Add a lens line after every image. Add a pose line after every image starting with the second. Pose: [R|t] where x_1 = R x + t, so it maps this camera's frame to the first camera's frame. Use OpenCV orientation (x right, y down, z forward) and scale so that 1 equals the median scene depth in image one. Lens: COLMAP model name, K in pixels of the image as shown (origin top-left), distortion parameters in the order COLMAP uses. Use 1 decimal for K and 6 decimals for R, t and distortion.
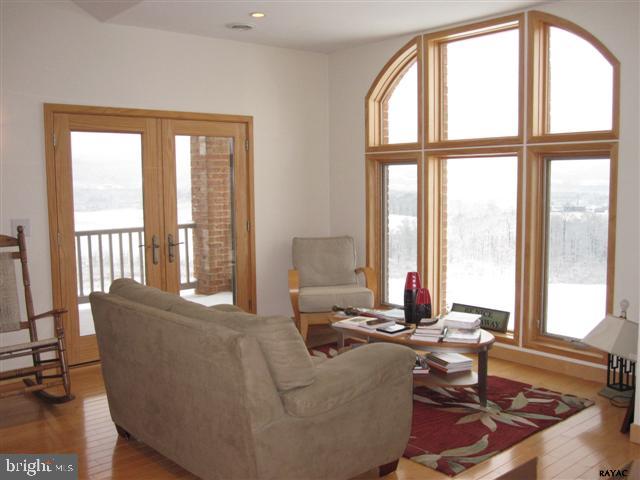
lens RADIAL K [[635.0, 0, 320.0], [0, 635.0, 240.0], [0, 0, 1]] dist [-0.016624, 0.002980]
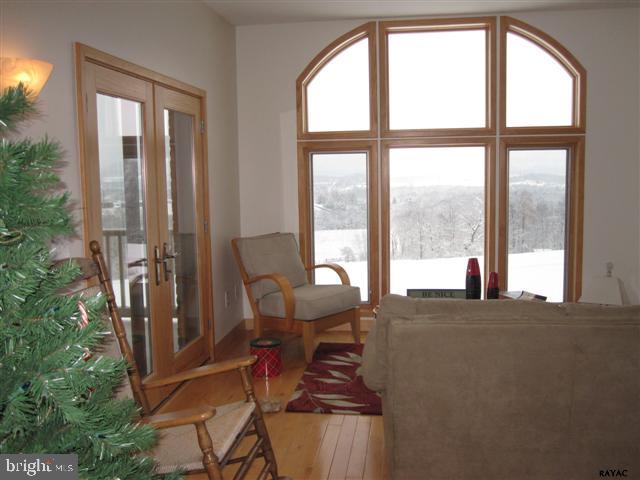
lens RADIAL K [[635.0, 0, 320.0], [0, 635.0, 240.0], [0, 0, 1]] dist [-0.016624, 0.002980]
pose [[0.752871, -0.074206, 0.653972, -0.648714], [0.071672, 0.996958, 0.030614, -0.024654], [-0.654254, 0.023823, 0.755899, 0.364762]]
